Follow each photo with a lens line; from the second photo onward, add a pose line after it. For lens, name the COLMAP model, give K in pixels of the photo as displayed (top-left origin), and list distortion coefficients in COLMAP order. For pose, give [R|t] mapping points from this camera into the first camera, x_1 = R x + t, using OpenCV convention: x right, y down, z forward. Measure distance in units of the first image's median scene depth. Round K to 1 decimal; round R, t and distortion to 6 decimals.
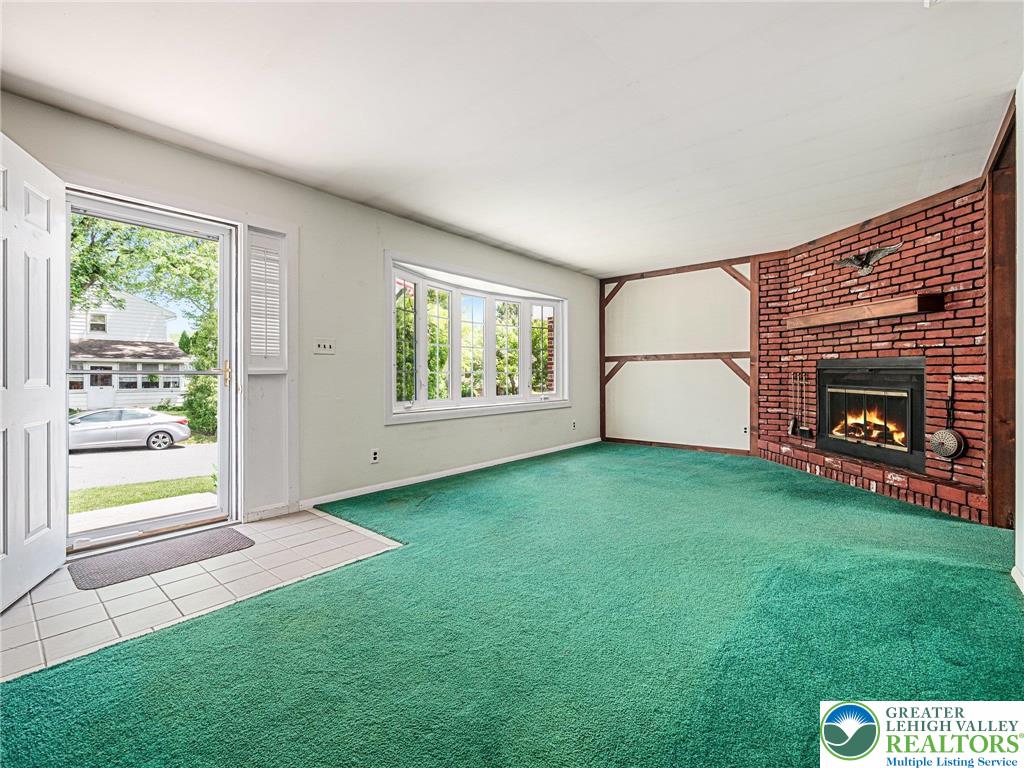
lens RADIAL K [[454.7, 0, 502.6], [0, 454.7, 376.1], [0, 0, 1]] dist [0.000076, 0.000043]
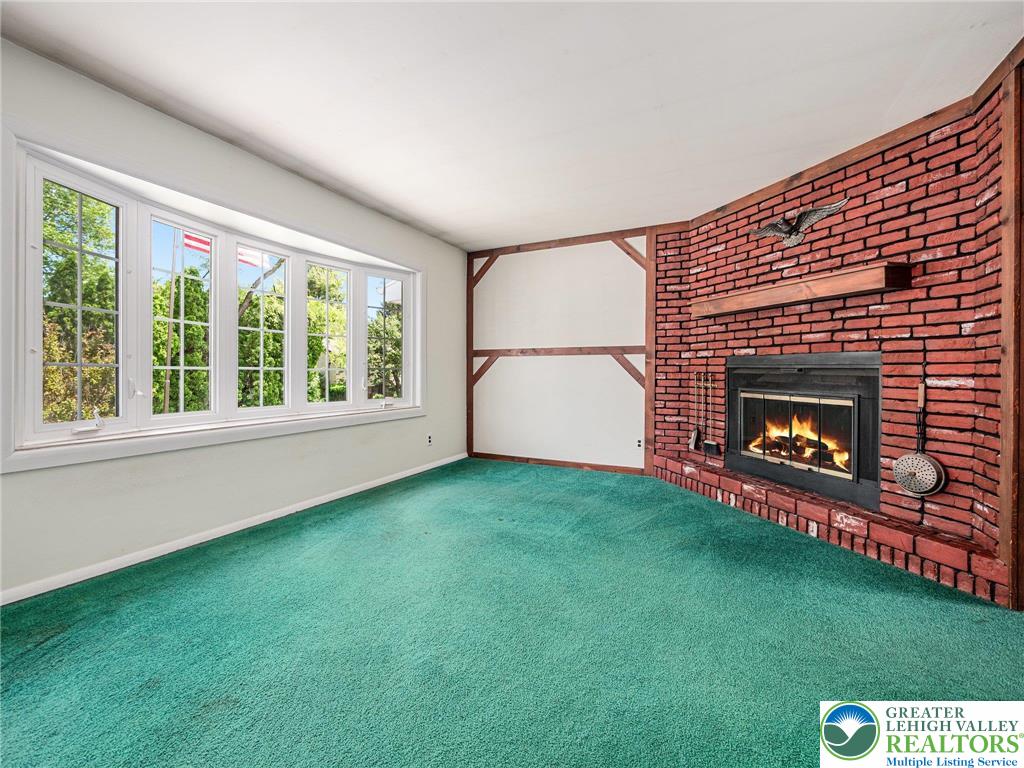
lens RADIAL K [[440.9, 0, 490.6], [0, 440.9, 371.7], [0, 0, 1]] dist [-0.000586, 0.000190]
pose [[0.976673, 0.007997, 0.214584, 0.141485], [-0.007002, 0.999961, -0.005397, -0.002413], [-0.214618, 0.003769, 0.976691, 0.382780]]
